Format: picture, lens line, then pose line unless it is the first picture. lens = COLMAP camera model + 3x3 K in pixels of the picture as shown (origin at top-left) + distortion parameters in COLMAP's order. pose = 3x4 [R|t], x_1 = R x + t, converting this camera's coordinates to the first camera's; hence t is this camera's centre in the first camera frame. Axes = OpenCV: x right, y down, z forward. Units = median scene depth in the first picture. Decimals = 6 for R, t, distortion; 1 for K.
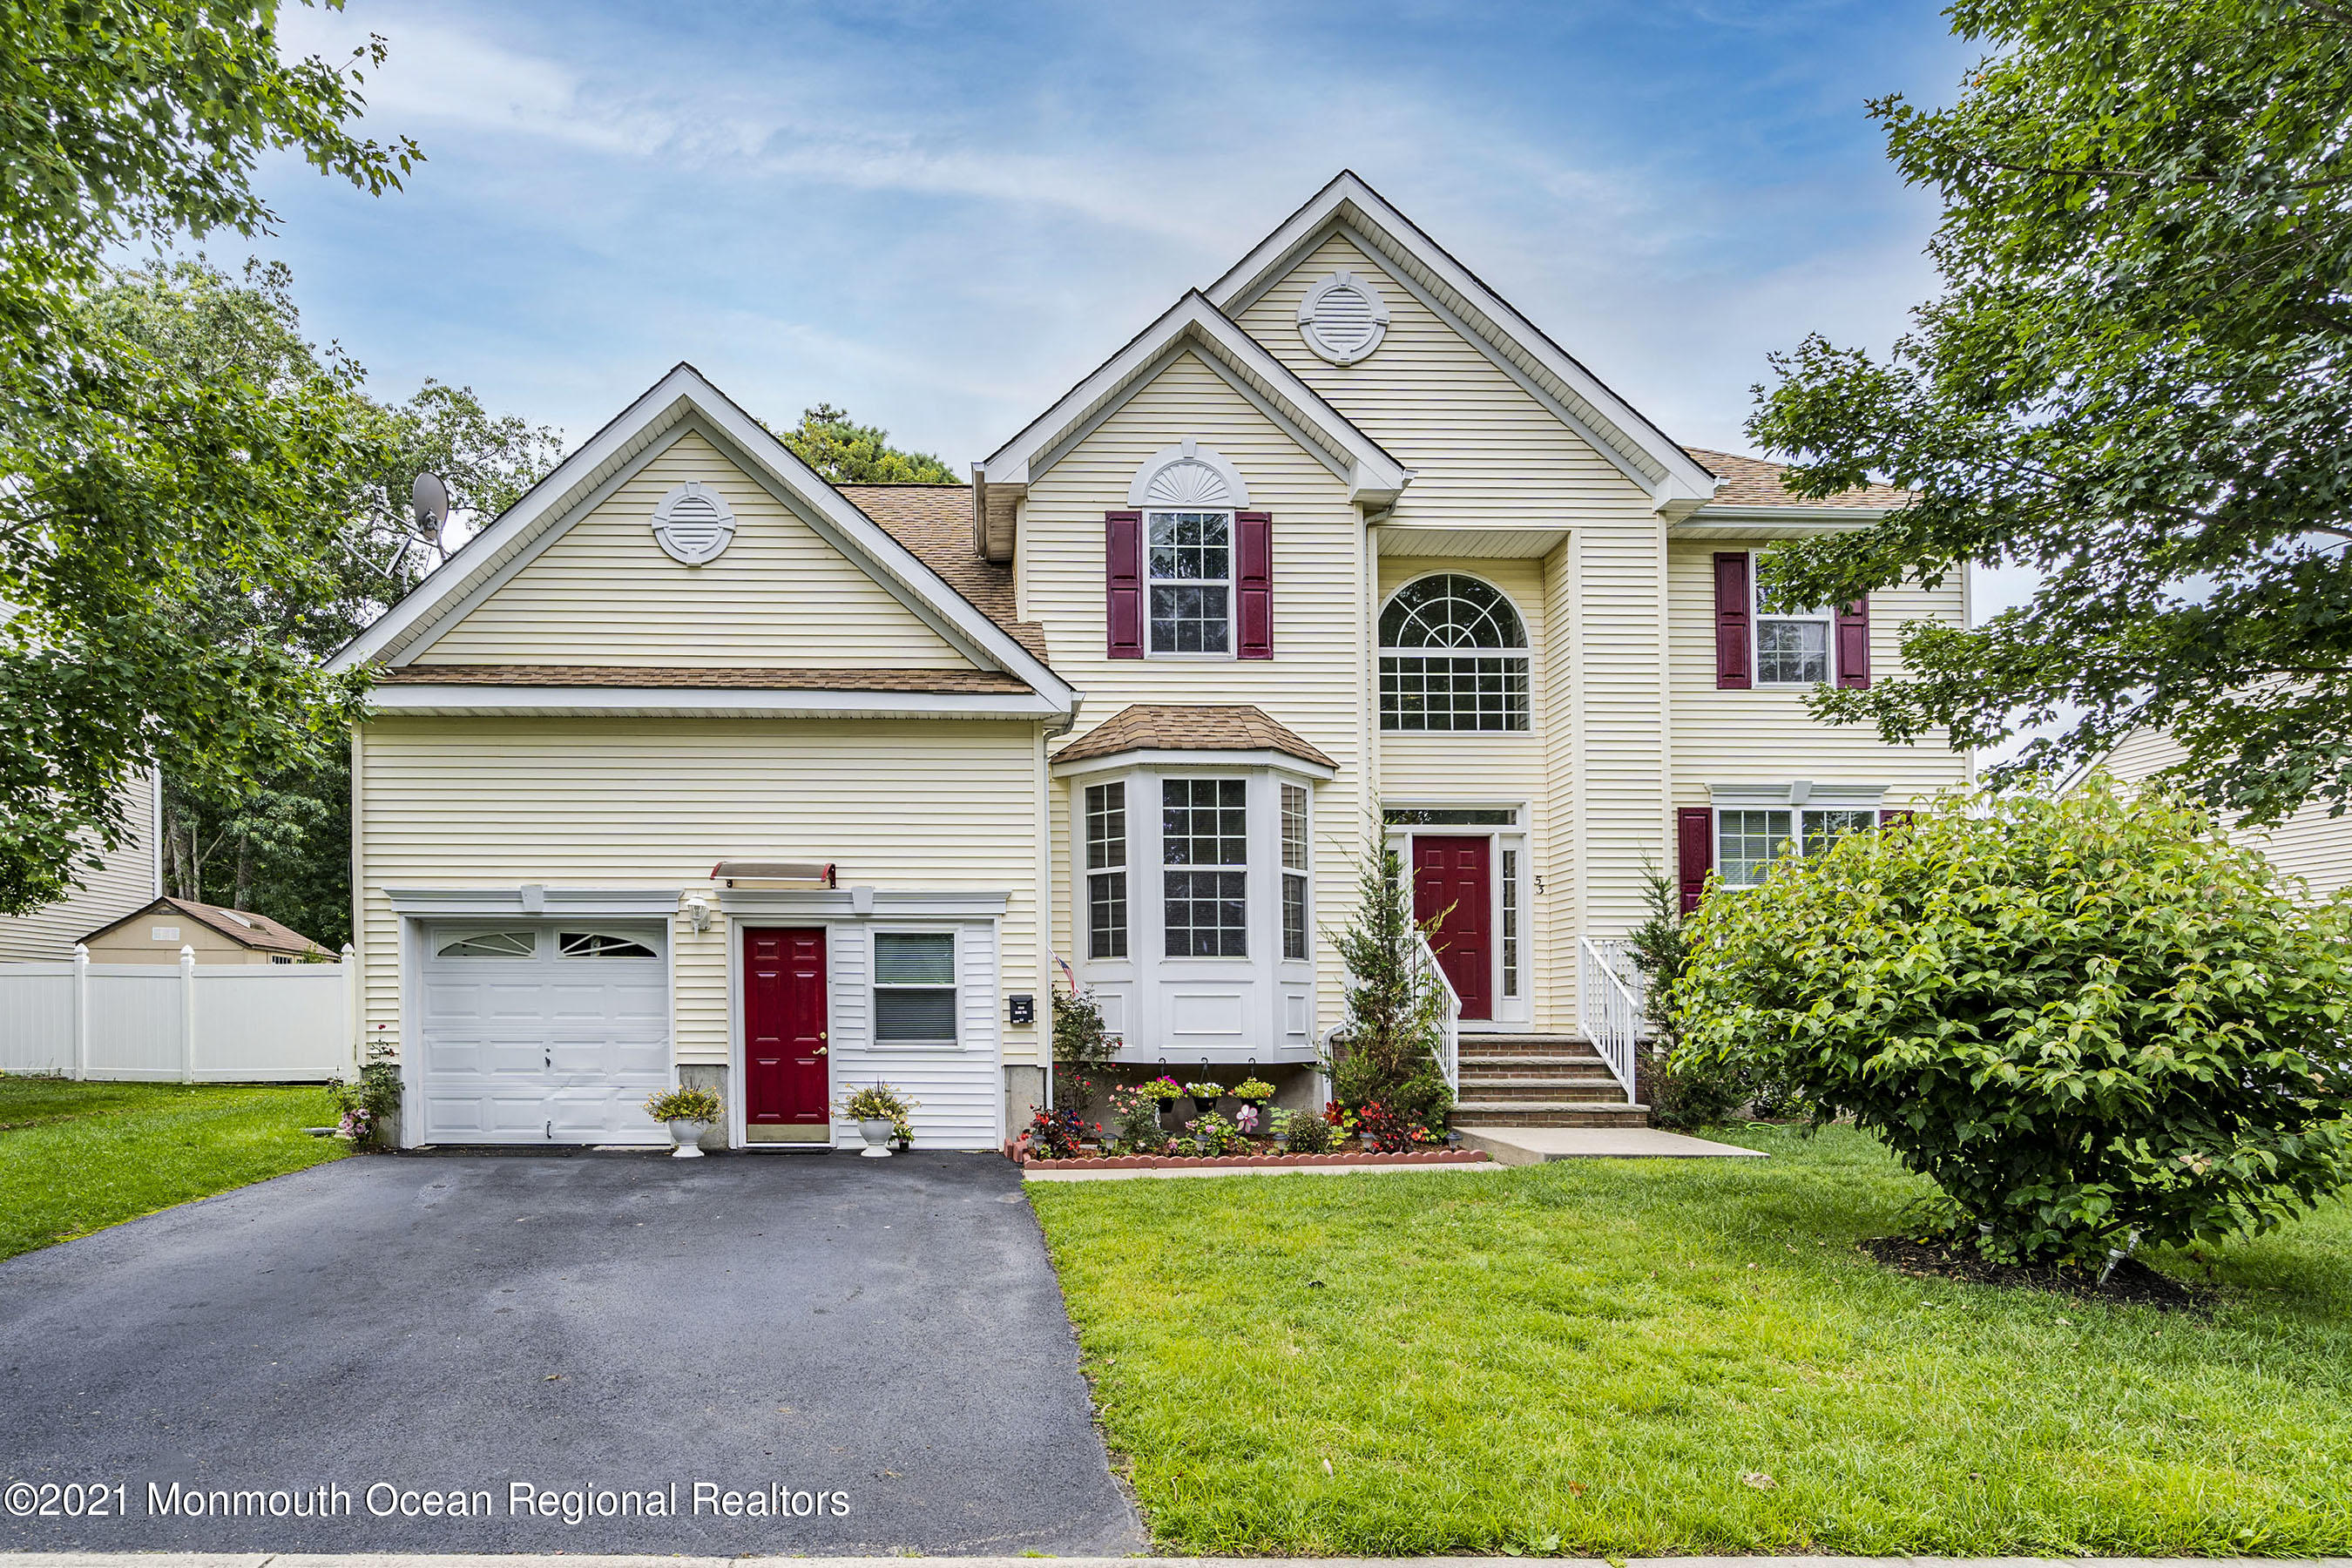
lens RADIAL K [[1183.0, 0, 957.4], [0, 1183.0, 809.9], [0, 0, 1]] dist [0.001643, 0.001498]
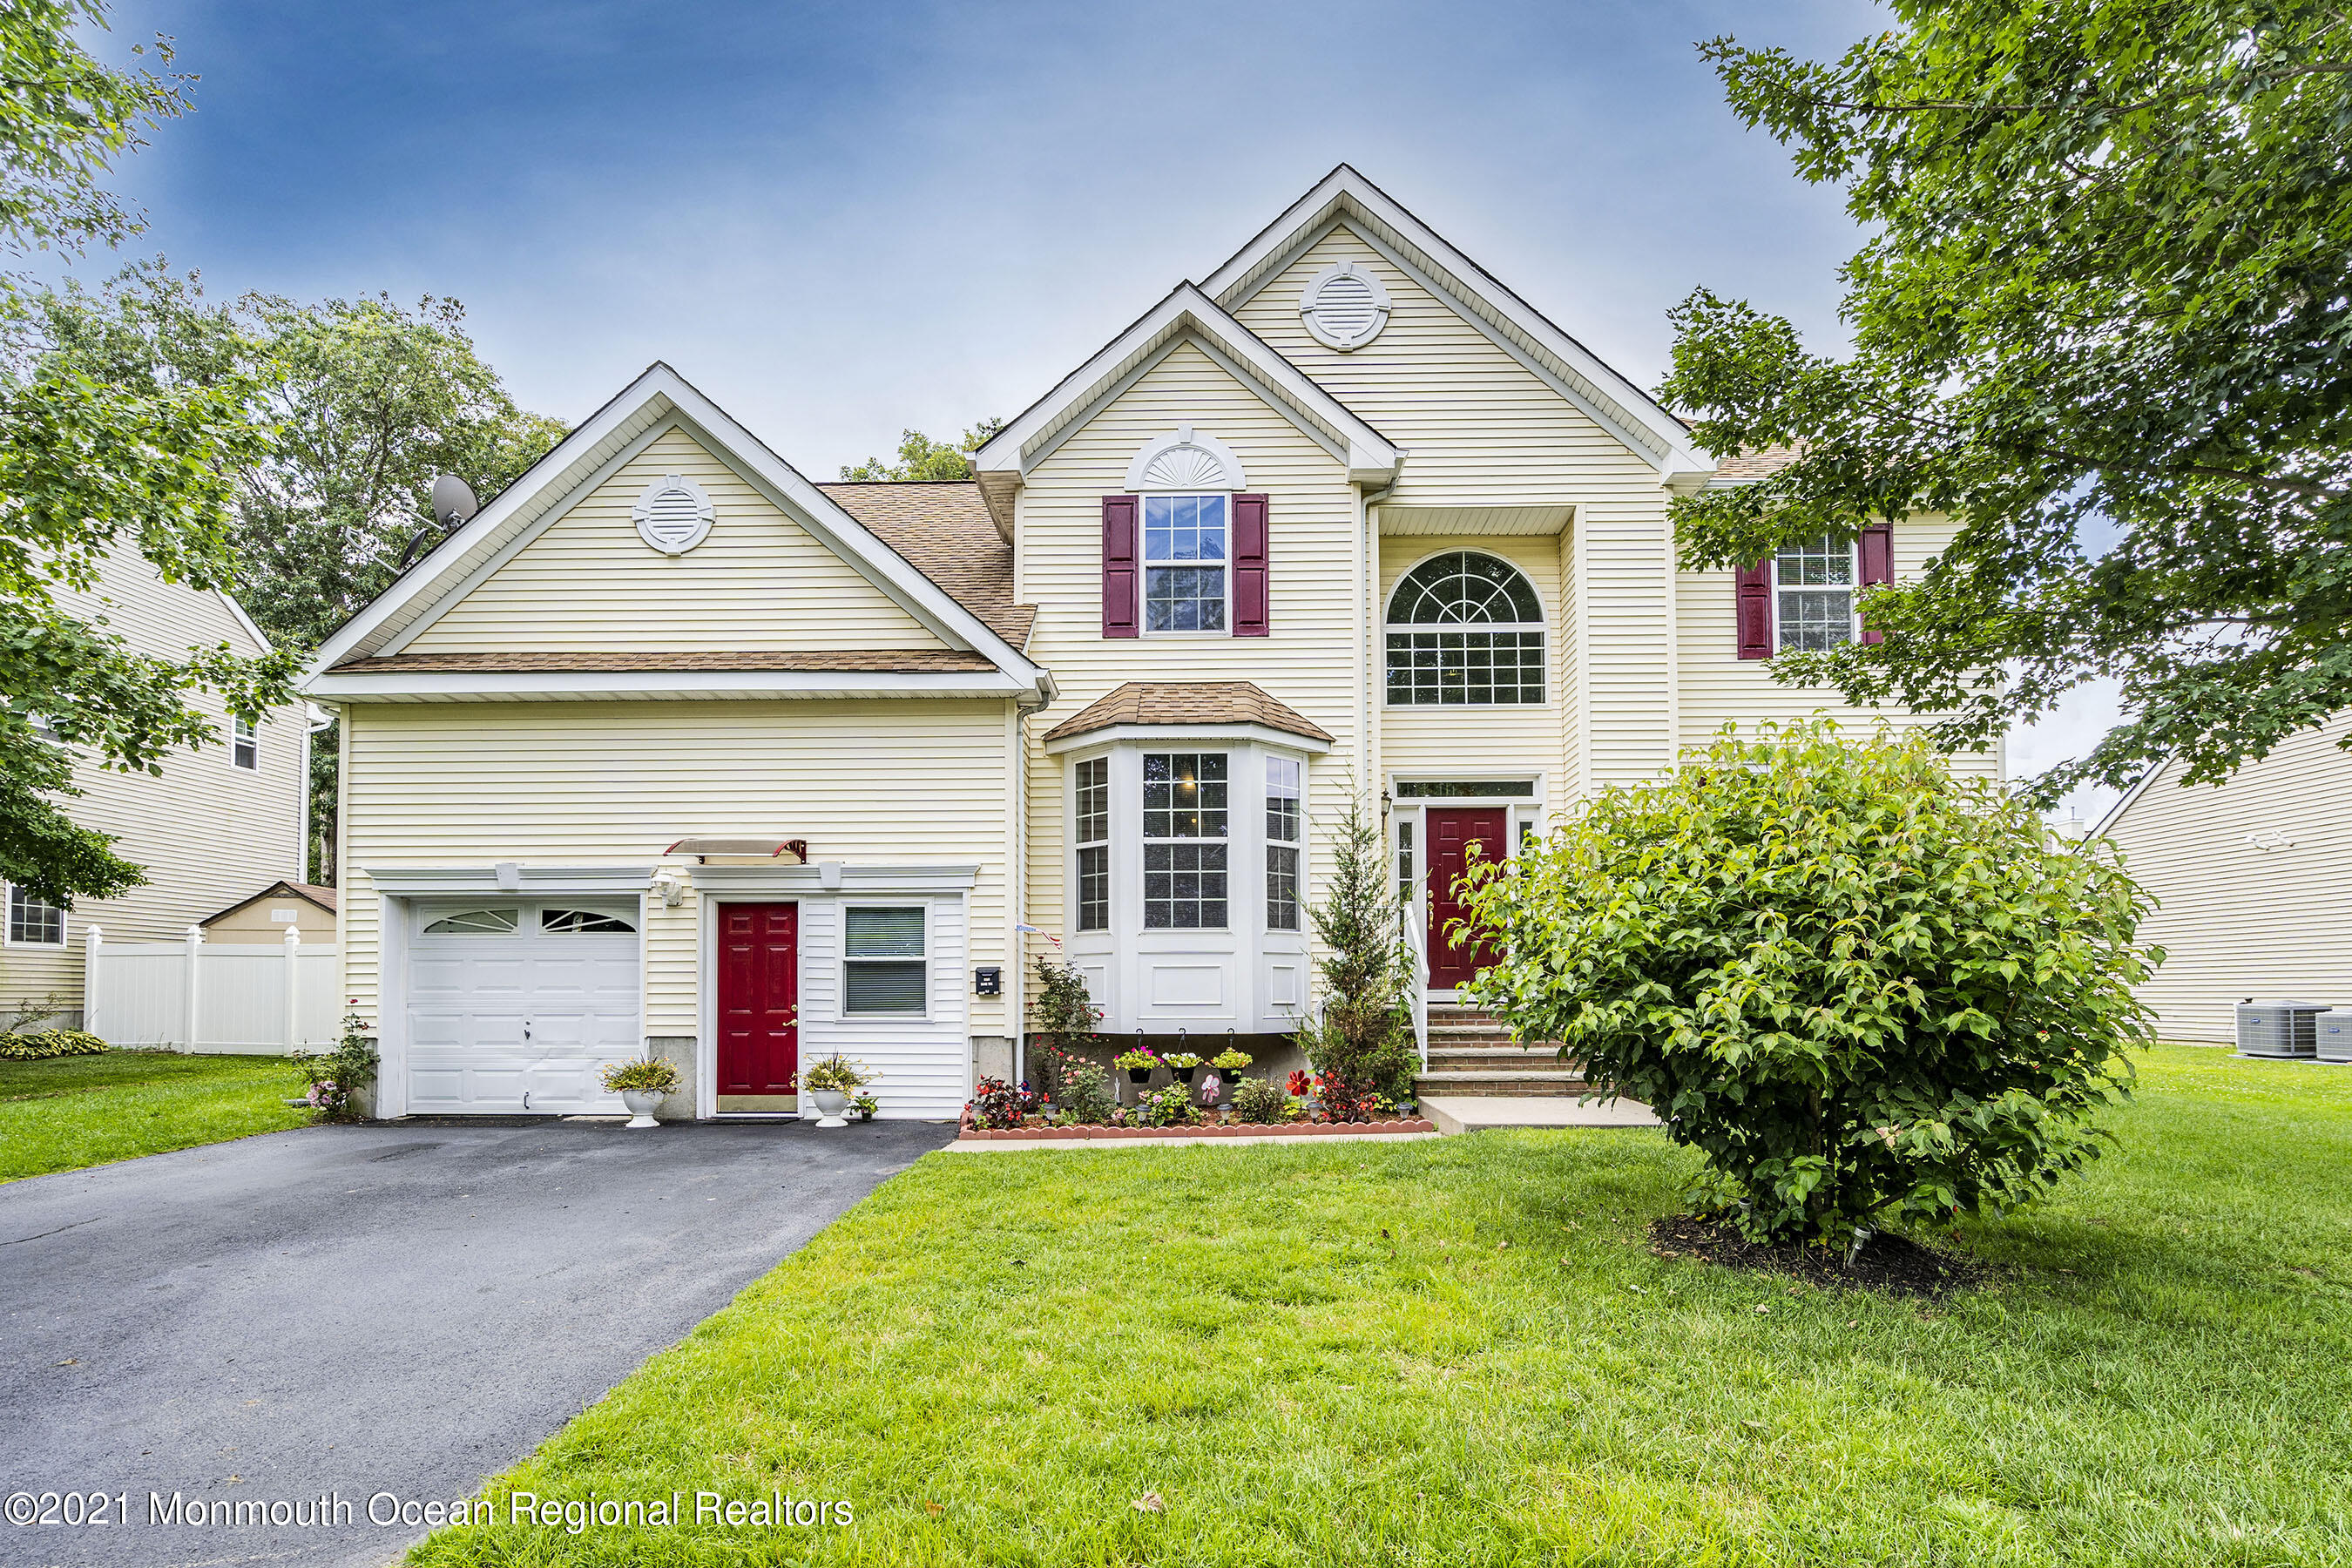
lens RADIAL K [[1093.7, 0, 1188.2], [0, 1093.7, 778.2], [0, 0, 1]] dist [-0.000084, 0.000006]
pose [[0.998990, -0.013894, -0.042724, 0.269565], [0.013009, 0.999696, -0.020924, 0.016029], [0.043002, 0.020347, 0.998868, 0.063625]]
